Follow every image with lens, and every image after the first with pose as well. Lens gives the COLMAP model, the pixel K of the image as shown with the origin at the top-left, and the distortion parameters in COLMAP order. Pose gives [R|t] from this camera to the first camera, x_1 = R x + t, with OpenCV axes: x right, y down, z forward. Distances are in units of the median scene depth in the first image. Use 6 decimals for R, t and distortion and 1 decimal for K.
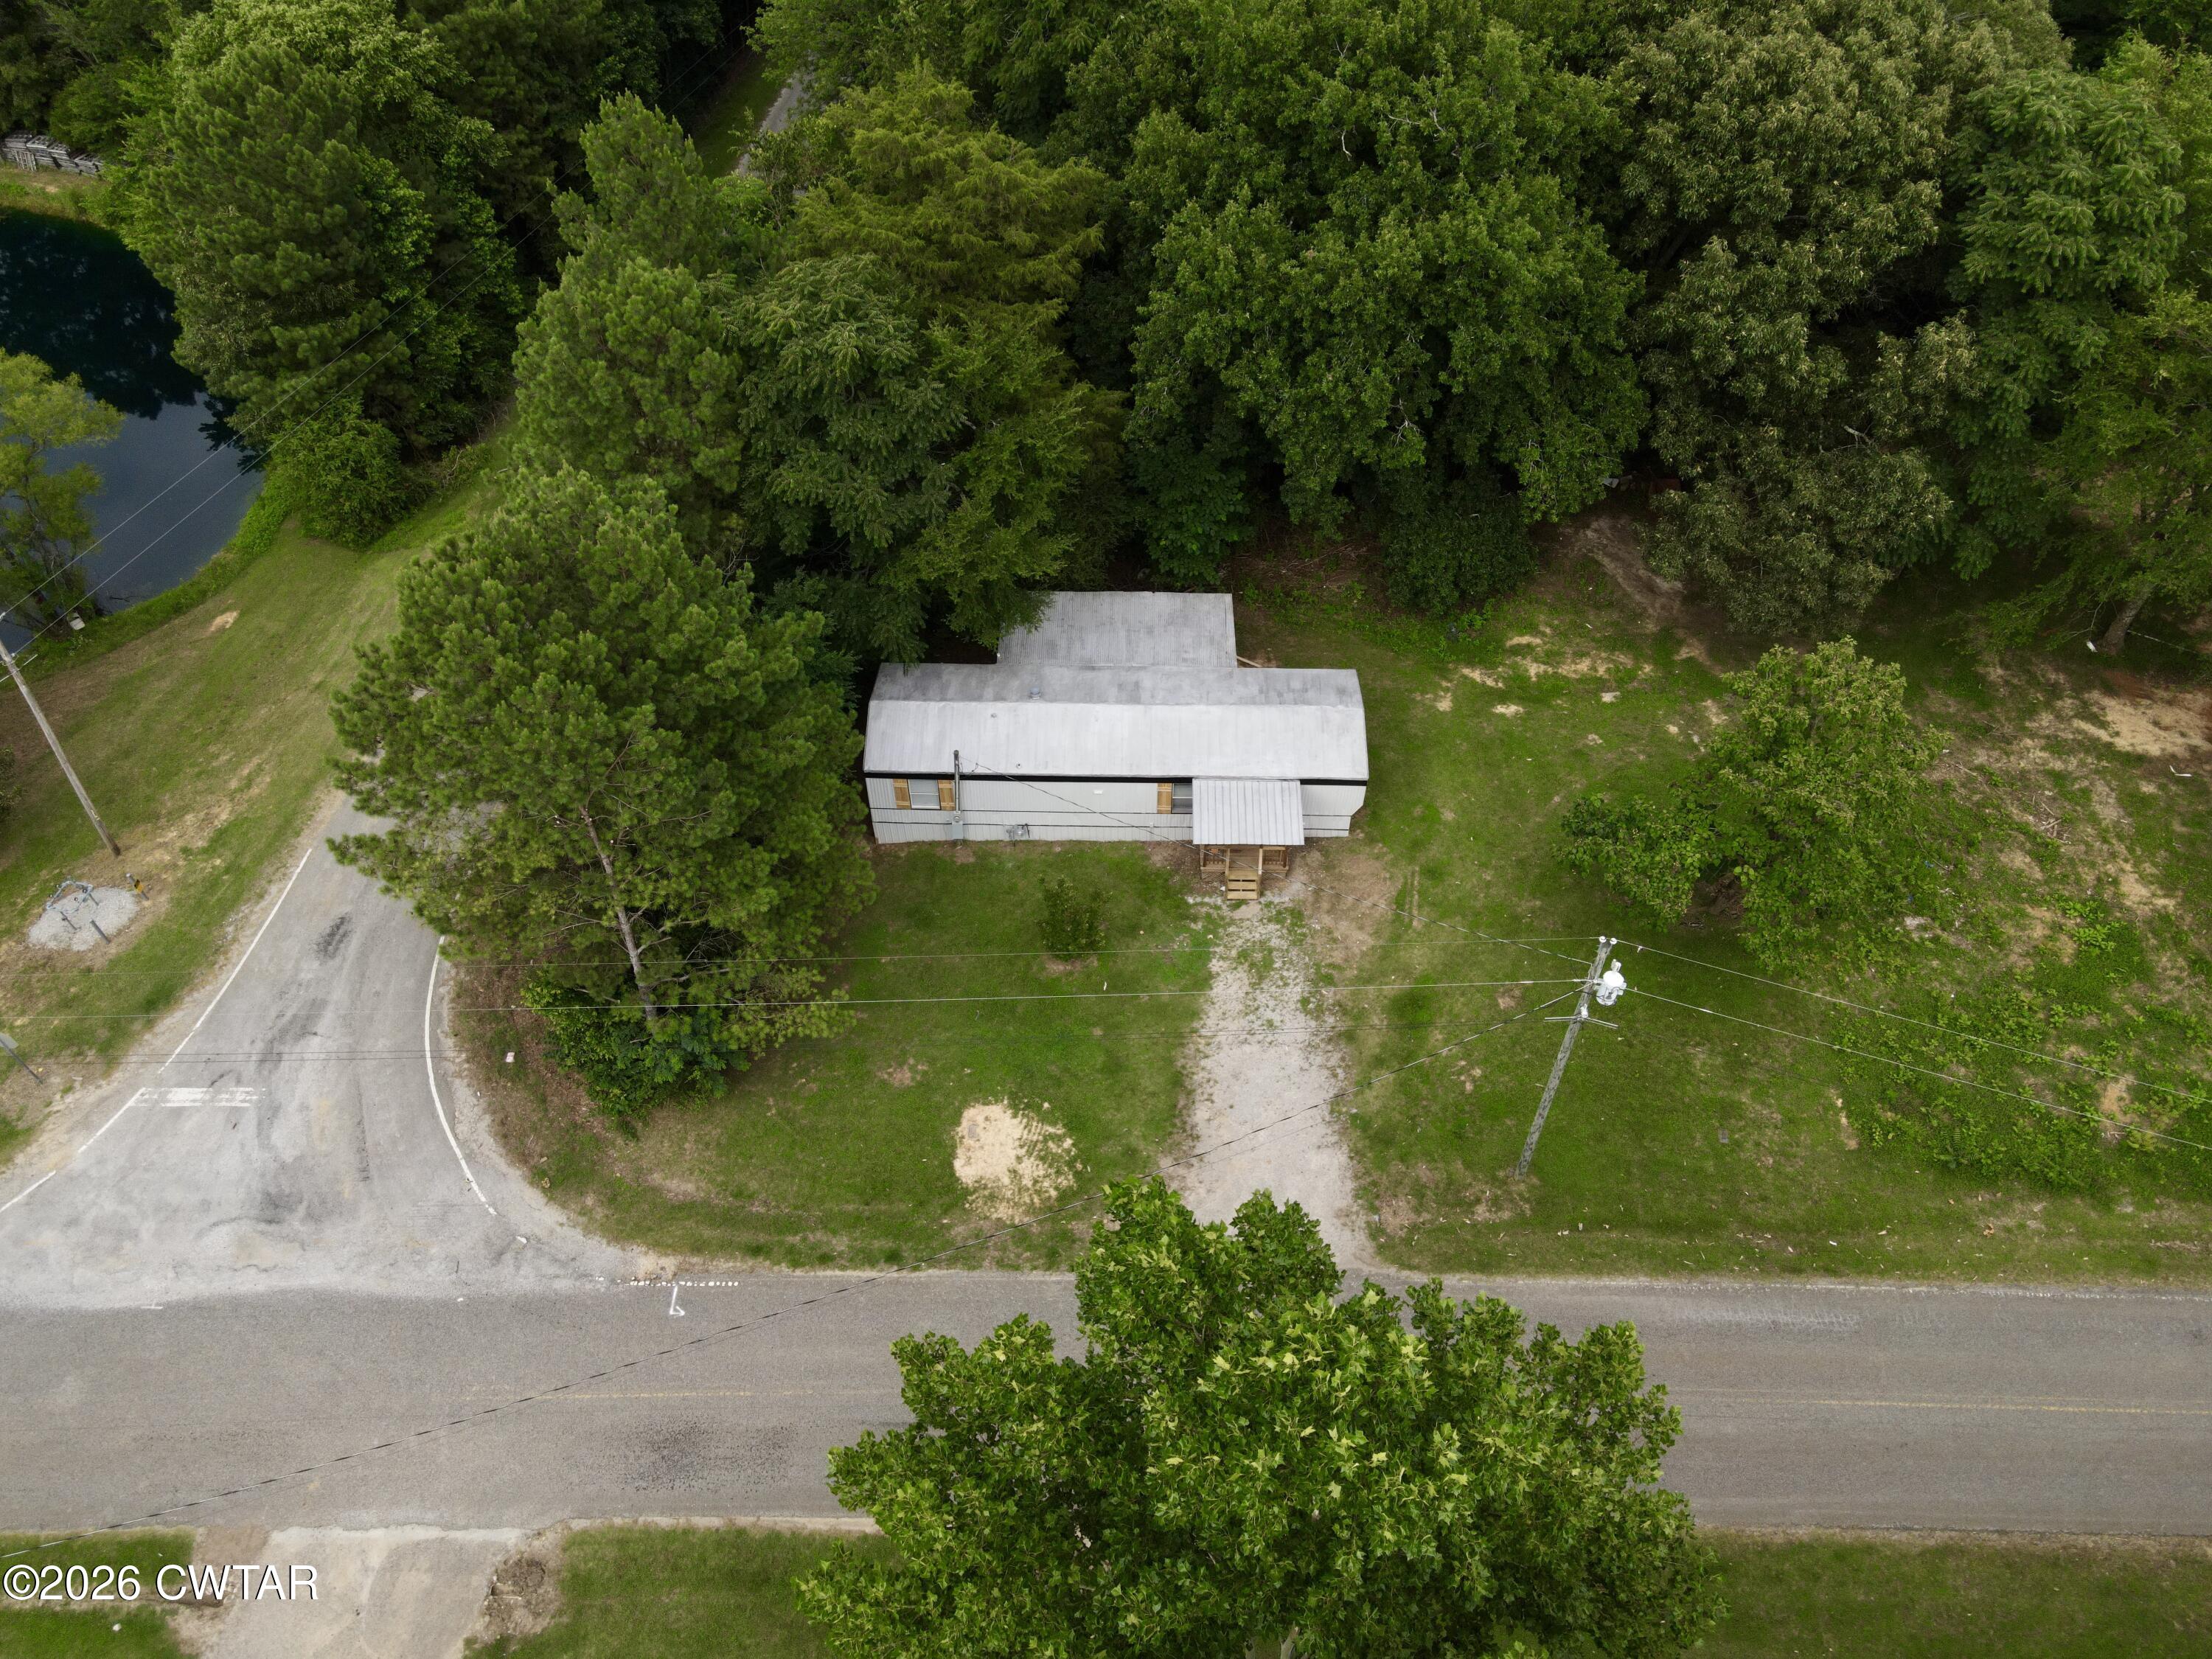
lens RADIAL K [[1617.6, 0, 1113.1], [0, 1617.6, 834.0], [0, 0, 1]] dist [0.001227, 0.023864]
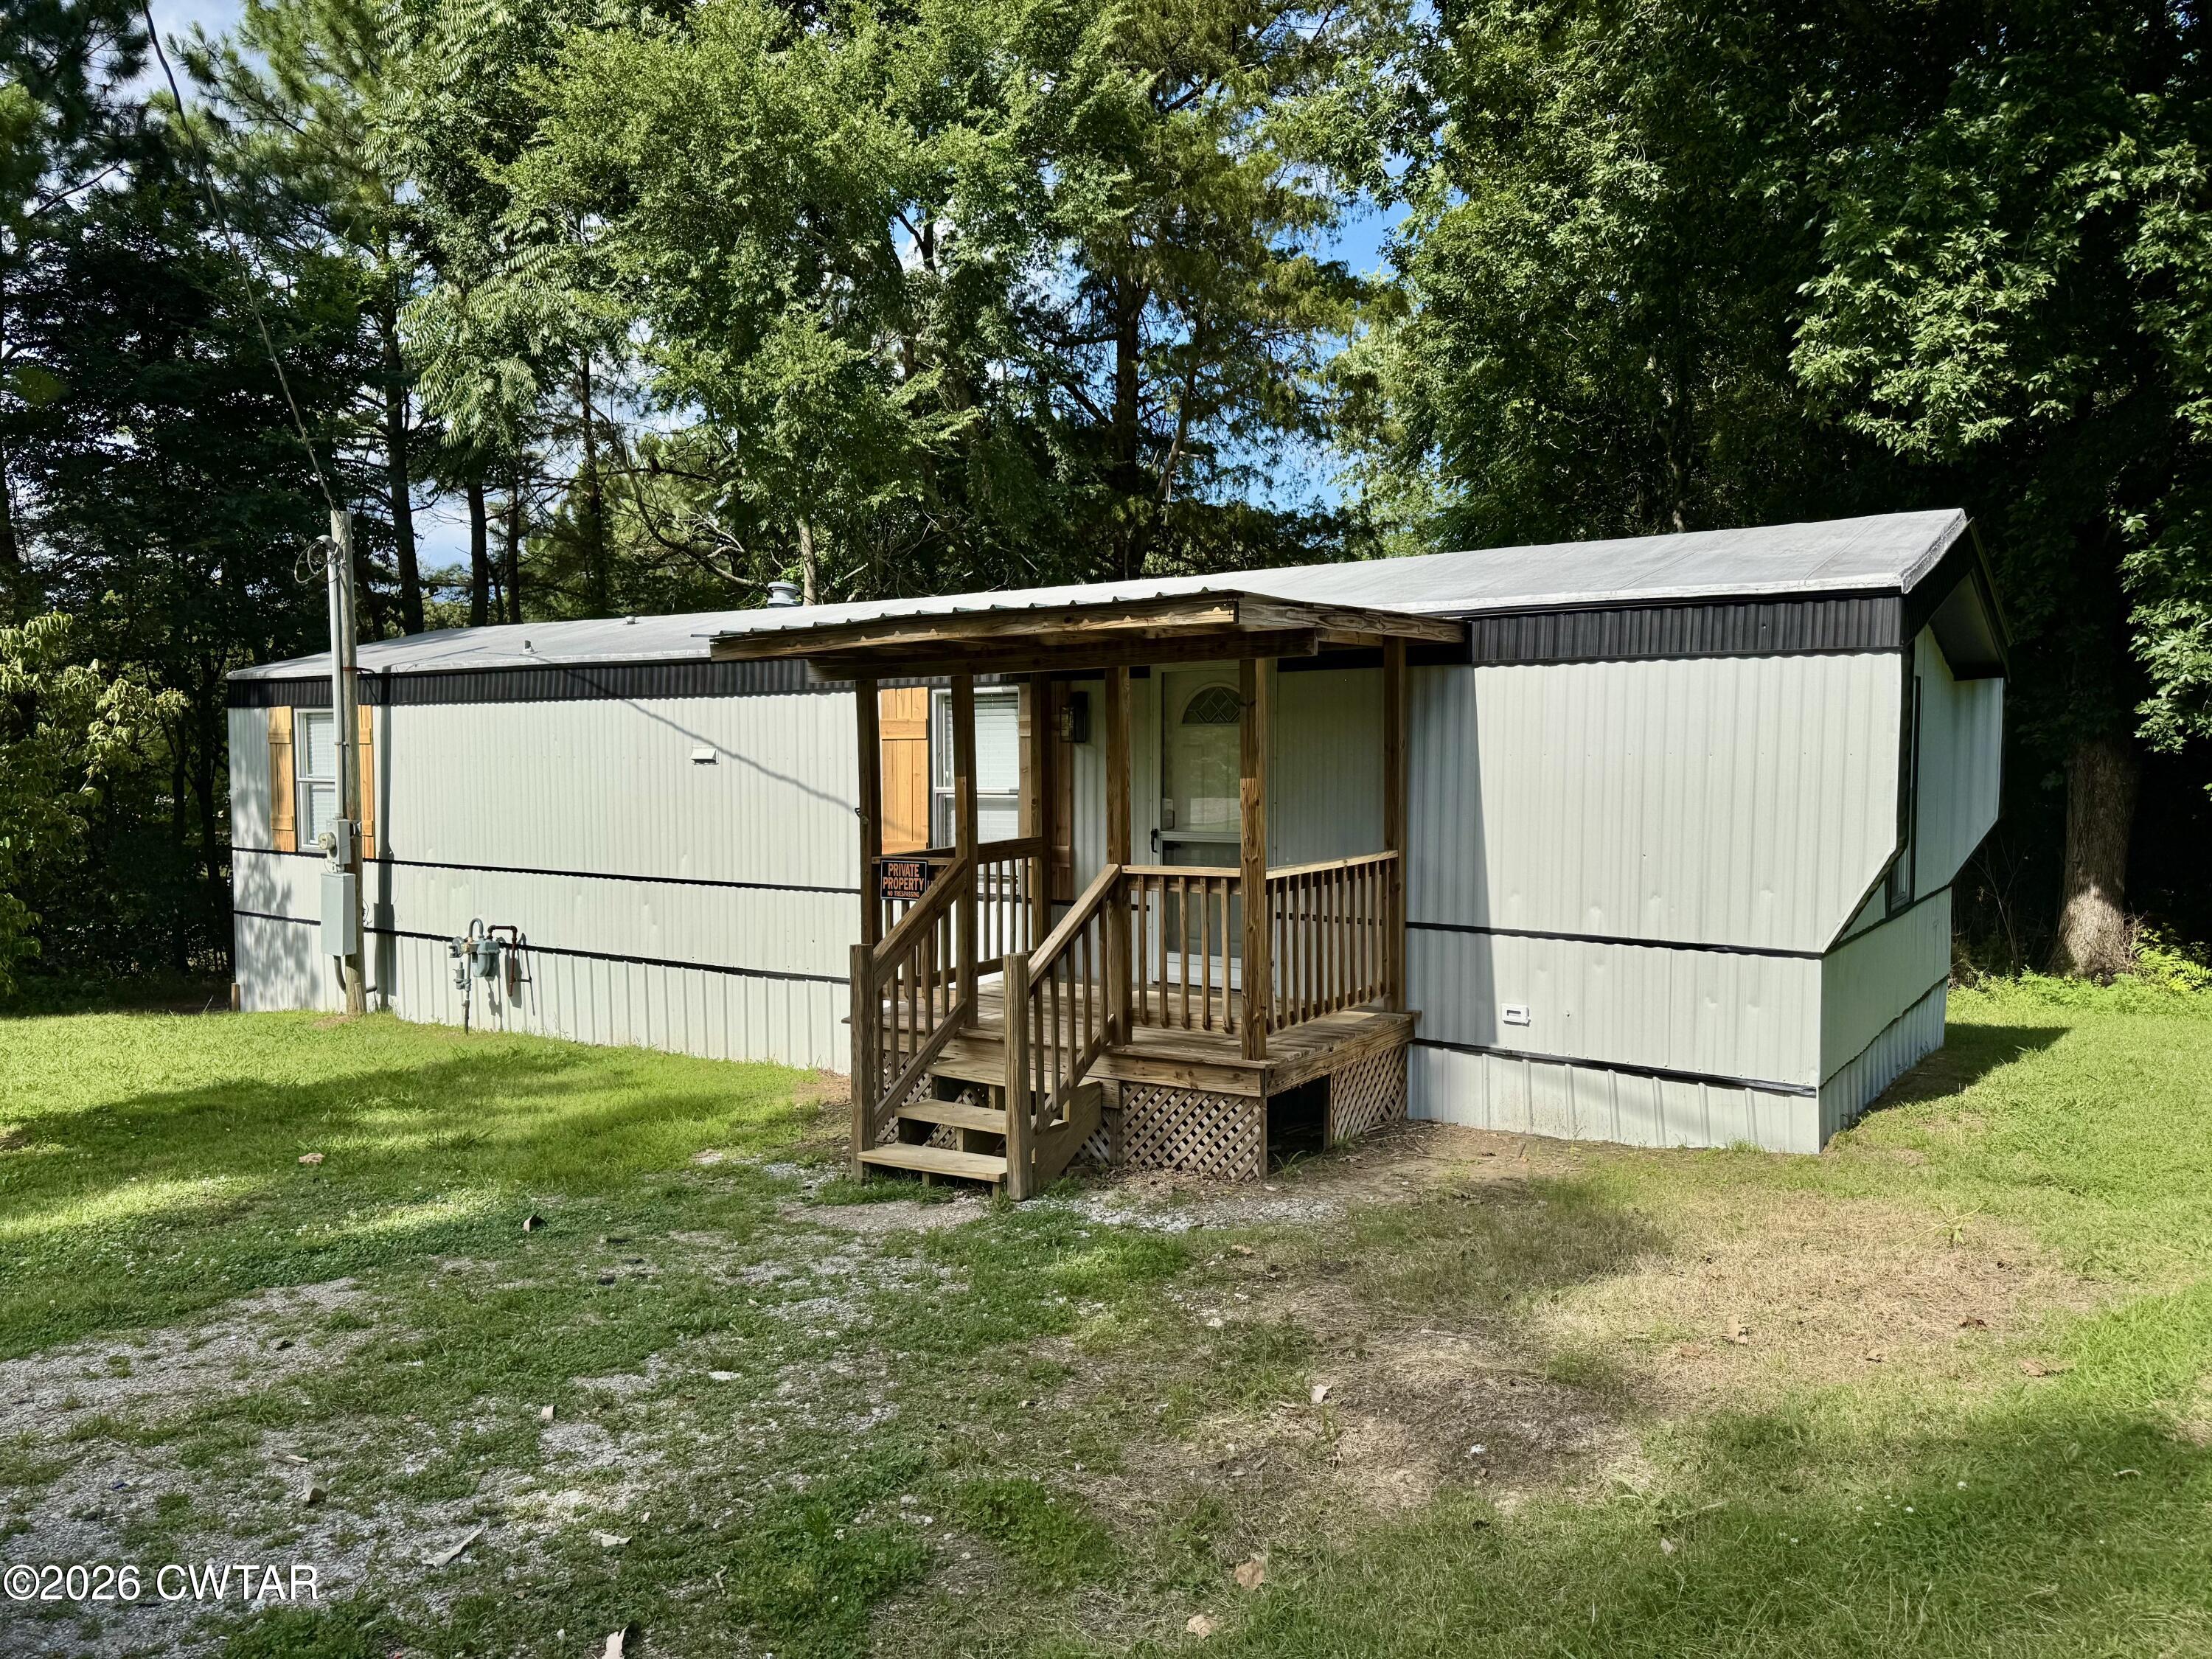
lens RADIAL K [[1573.5, 0, 1136.3], [0, 1573.5, 820.6], [0, 0, 1]] dist [0.041659, -0.051645]
pose [[0.841007, 0.024795, -0.540456, 0.189041], [-0.415647, 0.669076, -0.616096, 0.110004], [0.346330, 0.742780, 0.573004, 0.969165]]
